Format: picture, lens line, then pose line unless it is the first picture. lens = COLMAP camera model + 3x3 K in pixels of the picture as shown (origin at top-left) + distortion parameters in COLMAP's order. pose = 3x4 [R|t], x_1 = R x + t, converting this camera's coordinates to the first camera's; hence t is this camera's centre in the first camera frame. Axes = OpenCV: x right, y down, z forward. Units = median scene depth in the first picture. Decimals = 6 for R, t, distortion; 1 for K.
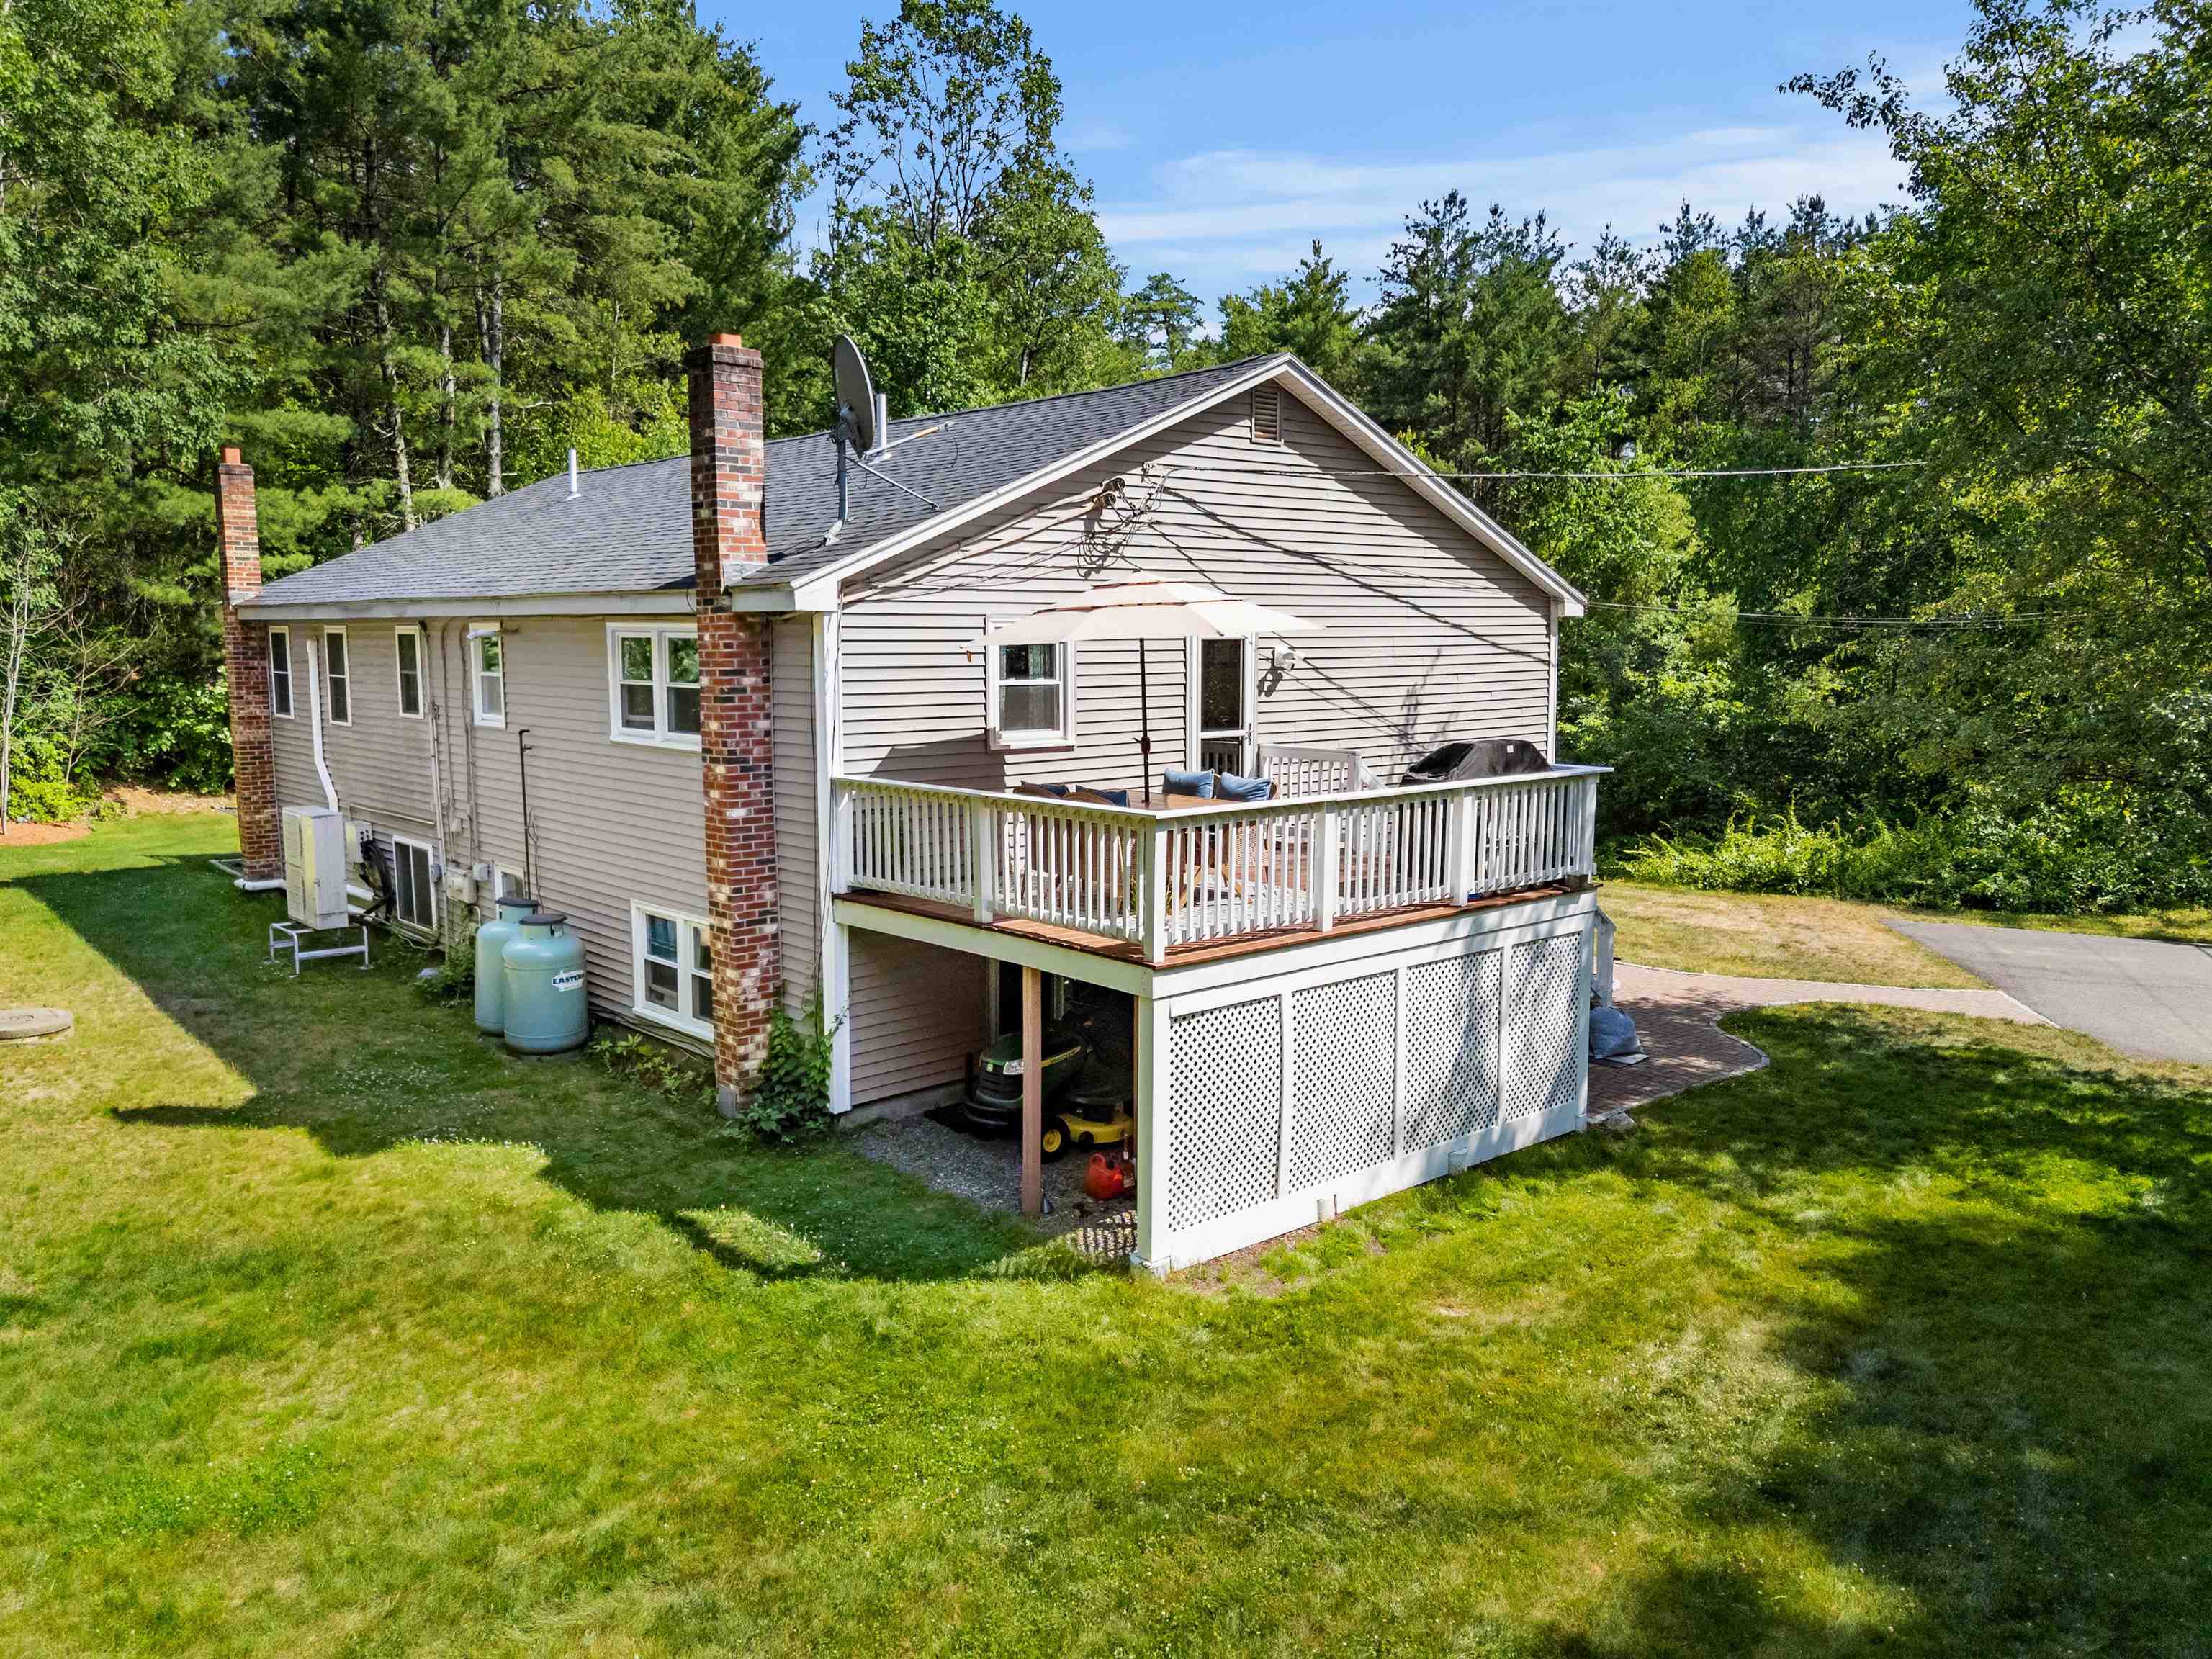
lens RADIAL K [[1628.8, 0, 1105.0], [0, 1628.8, 832.0], [0, 0, 1]] dist [0.050650, -0.032375]
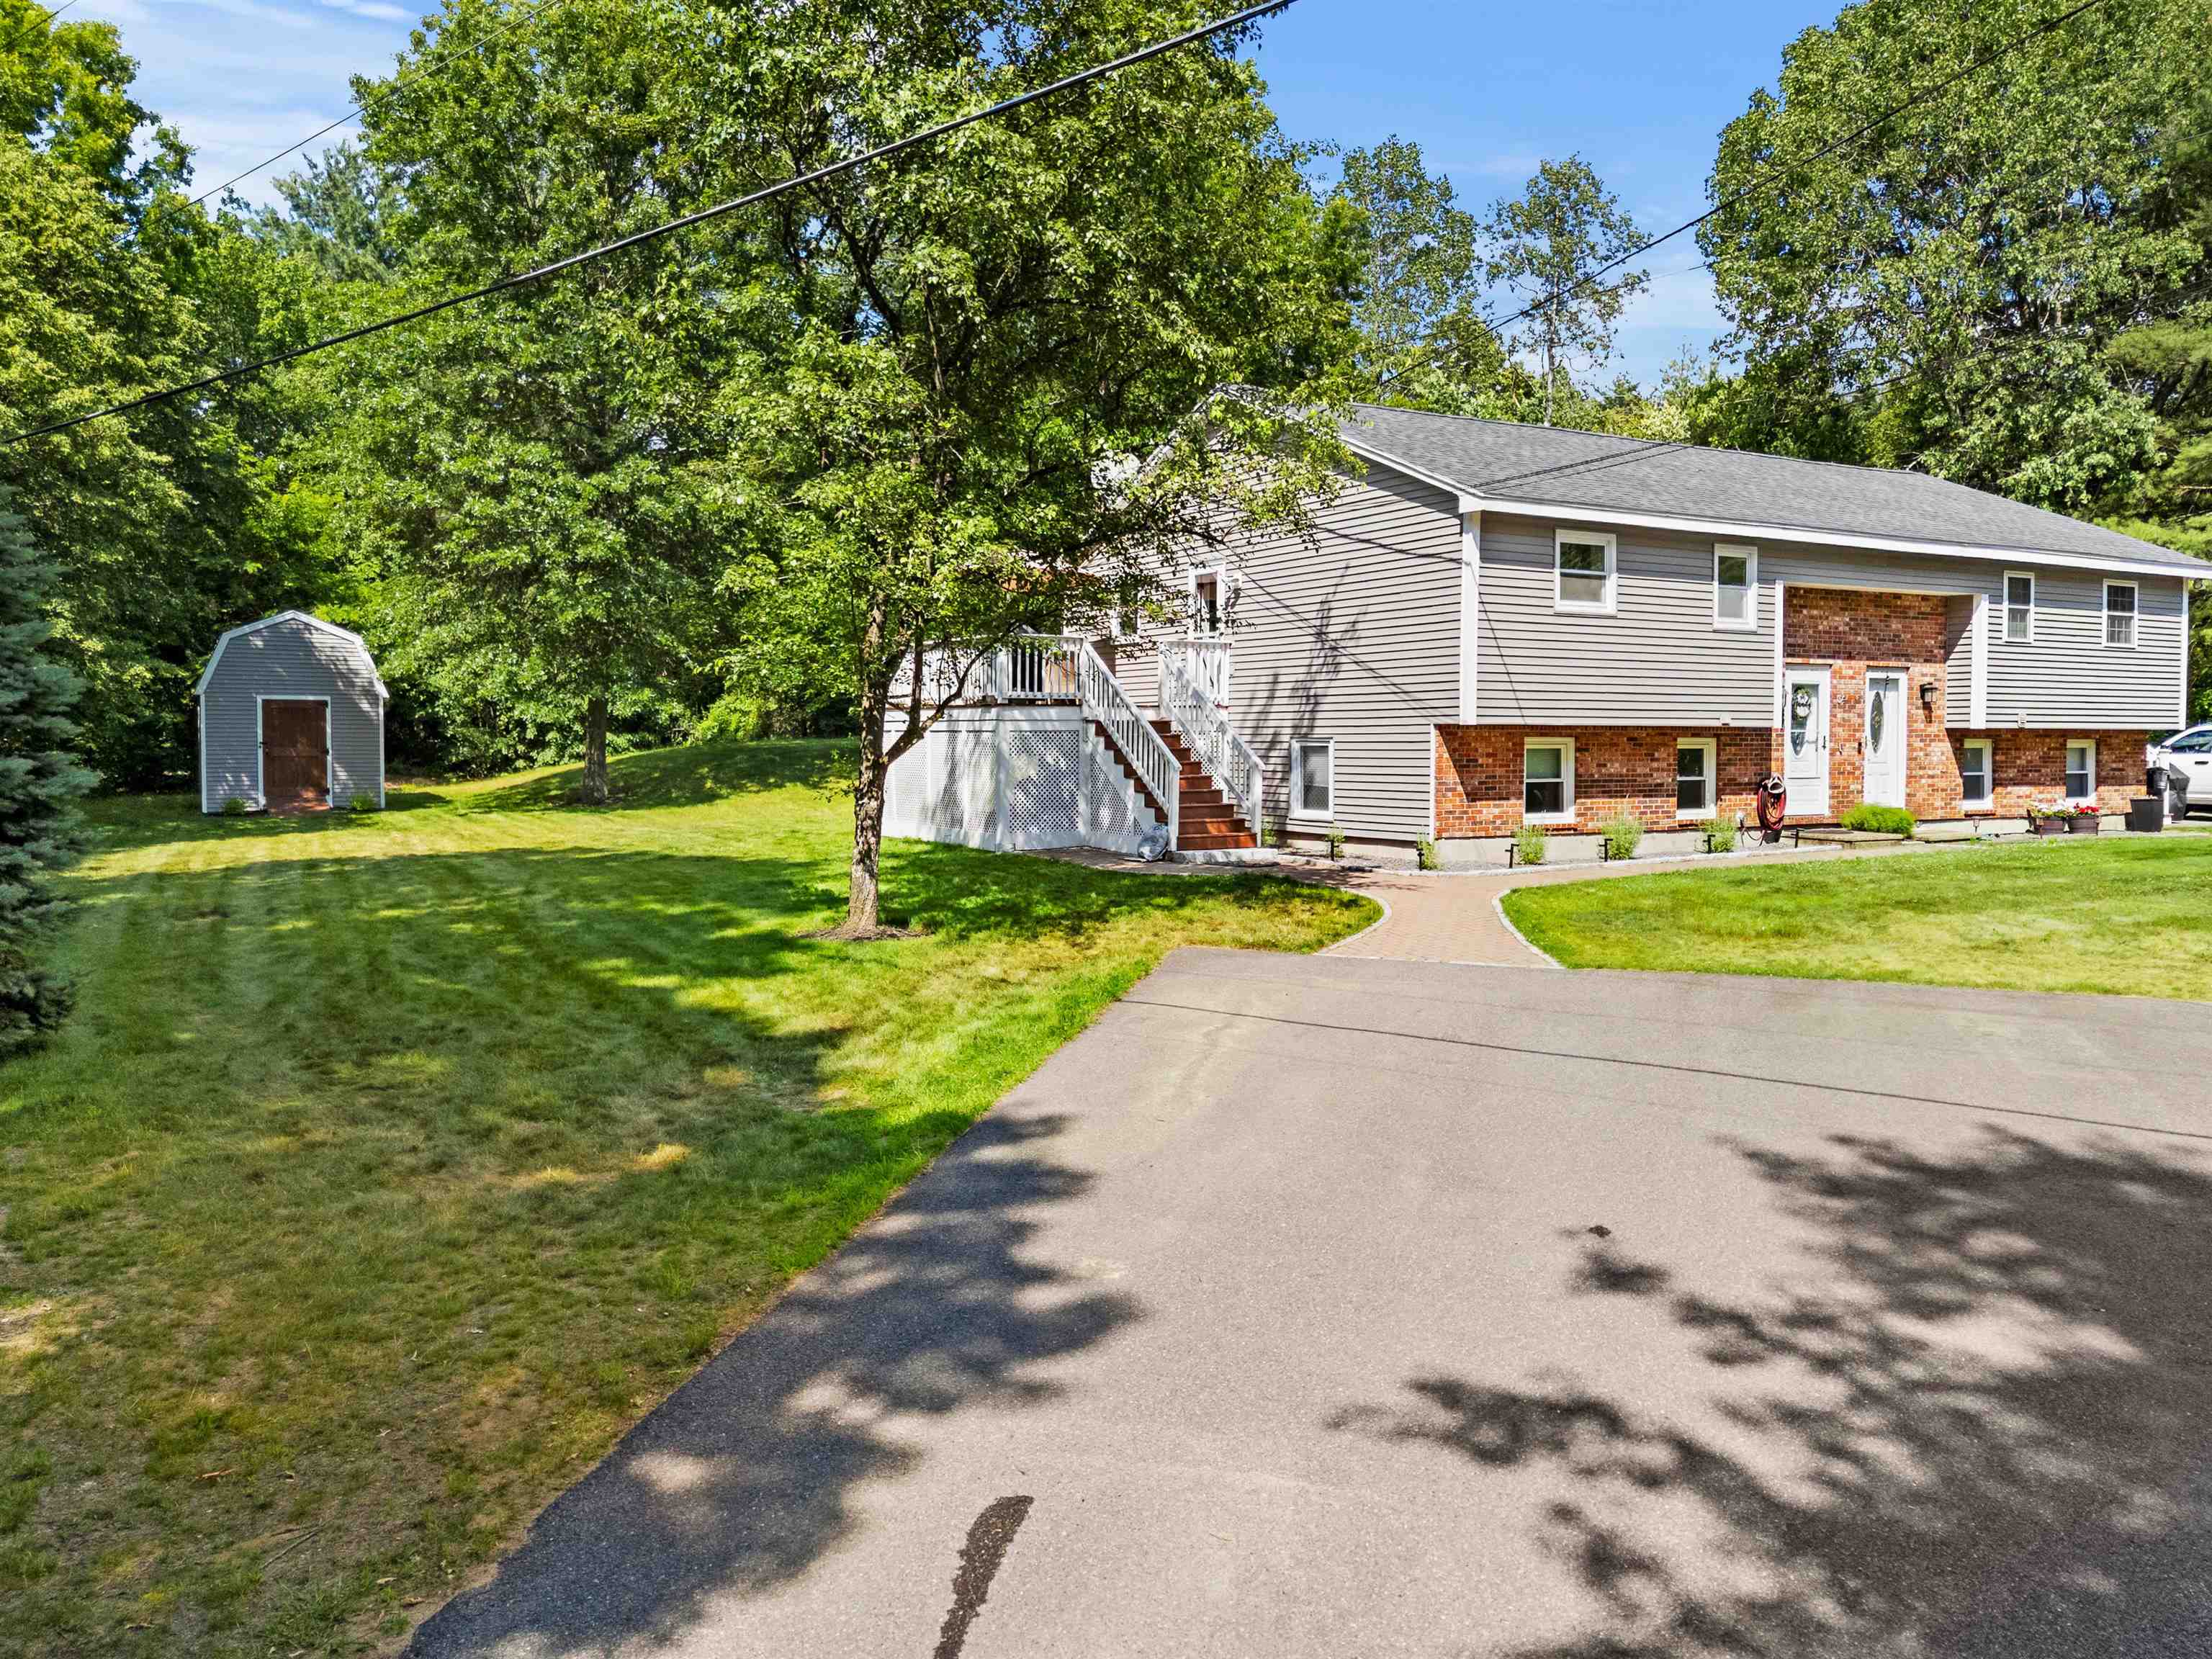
lens RADIAL K [[1628.8, 0, 1091.4], [0, 1628.8, 840.4], [0, 0, 1]] dist [0.050650, -0.032375]
pose [[-0.195995, 0.062325, -0.978622, 1.456256], [-0.120233, 0.988921, 0.087060, 0.010260], [0.973206, 0.134726, -0.186330, 1.076180]]
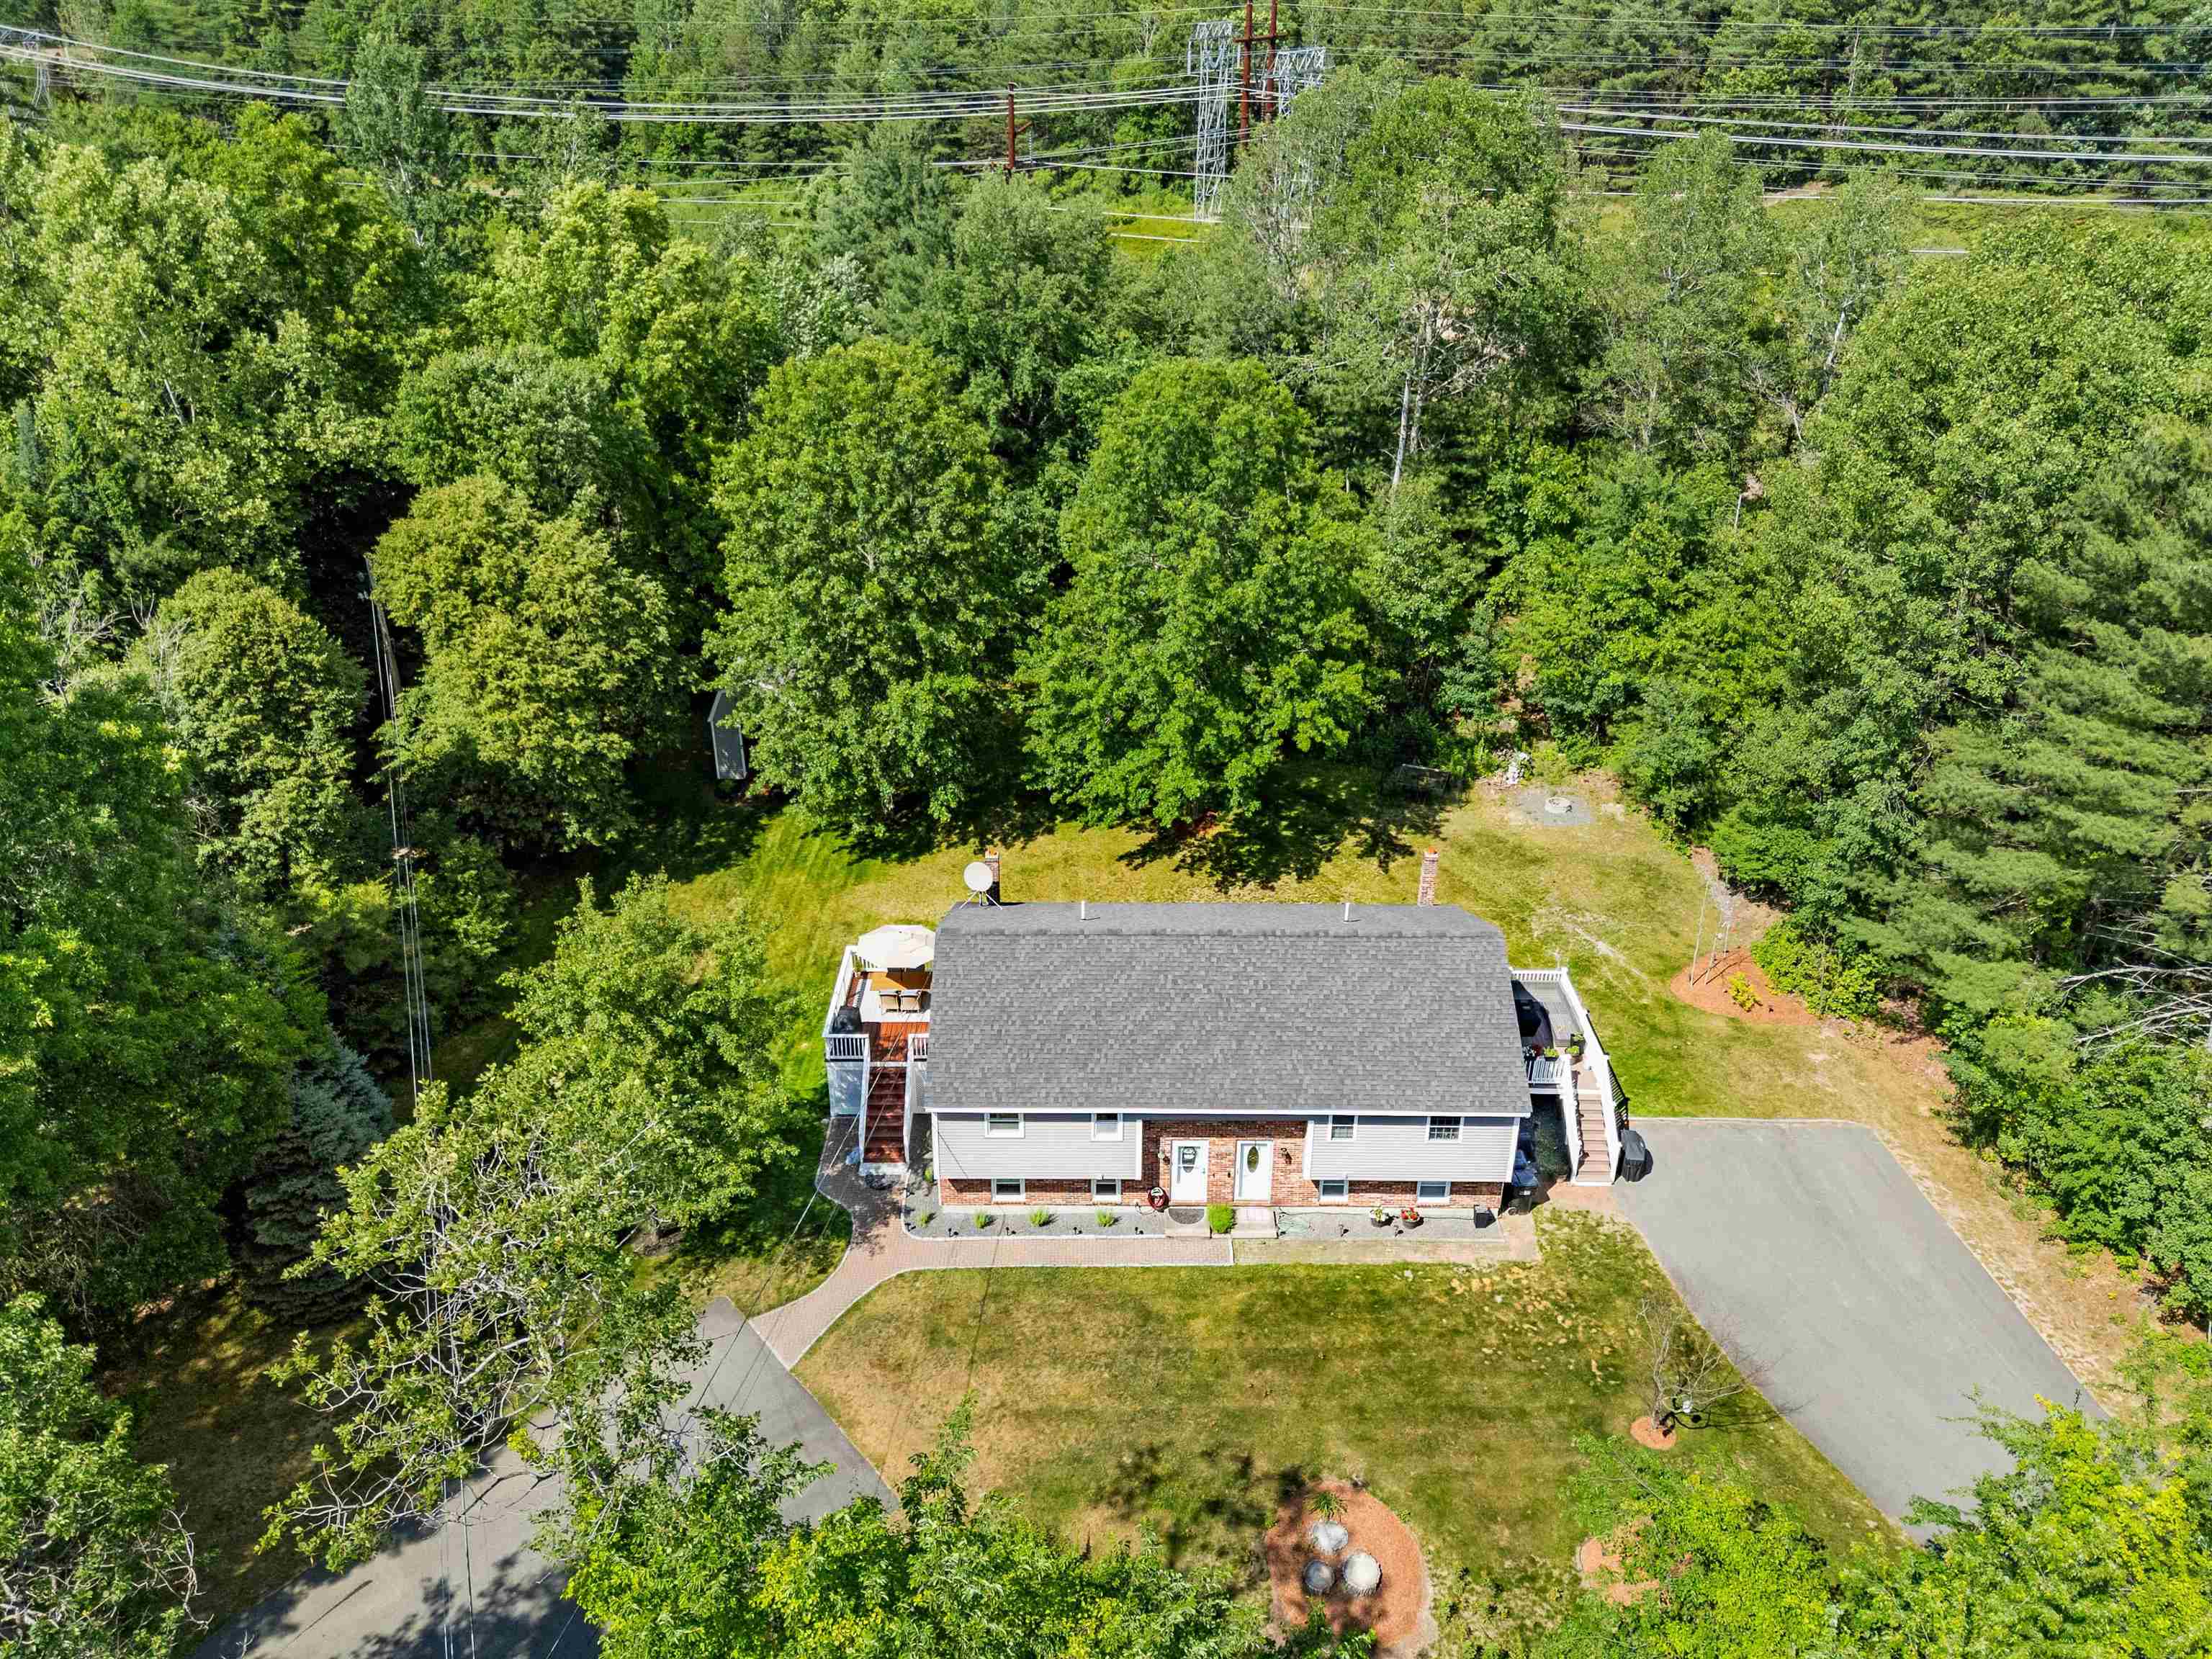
lens RADIAL K [[1628.8, 0, 1112.0], [0, 1628.8, 838.7], [0, 0, 1]] dist [0.050650, -0.032375]
pose [[-0.658677, 0.354956, -0.663438, 1.629947], [-0.095369, 0.835236, 0.541558, -1.877152], [0.746357, 0.419983, -0.516299, 2.426469]]
